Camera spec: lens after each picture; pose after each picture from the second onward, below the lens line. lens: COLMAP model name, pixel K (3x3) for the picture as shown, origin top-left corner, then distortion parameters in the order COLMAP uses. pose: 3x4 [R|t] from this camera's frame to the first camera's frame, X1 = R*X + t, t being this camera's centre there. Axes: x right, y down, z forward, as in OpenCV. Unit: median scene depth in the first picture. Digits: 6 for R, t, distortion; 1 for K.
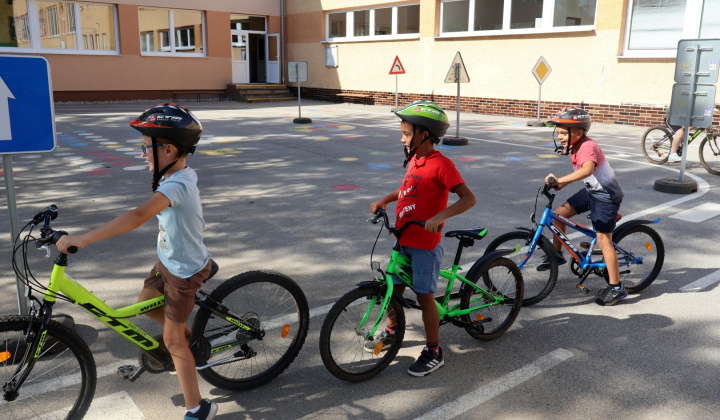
lens RADIAL K [[601.5, 0, 357.9], [0, 601.5, 191.4], [0, 0, 1]] dist [-0.014707, 0.001734]
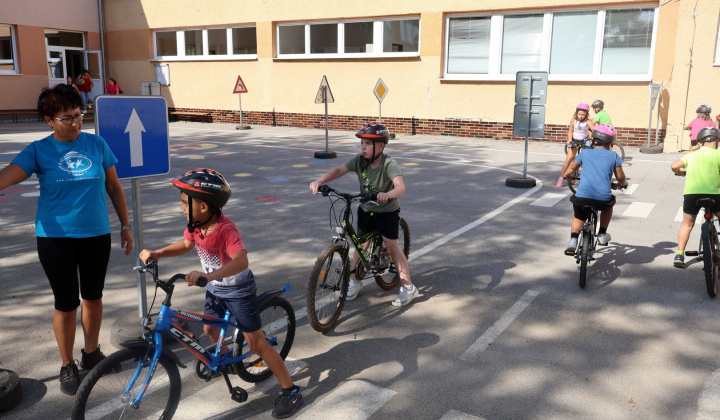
lens RADIAL K [[601.5, 0, 349.8], [0, 601.5, 203.6], [0, 0, 1]] dist [-0.014707, 0.001734]
pose [[0.943132, -0.062926, 0.326407, -0.140955], [0.063754, 0.997932, 0.008171, 0.001757], [-0.326246, 0.013103, 0.945194, -0.069094]]
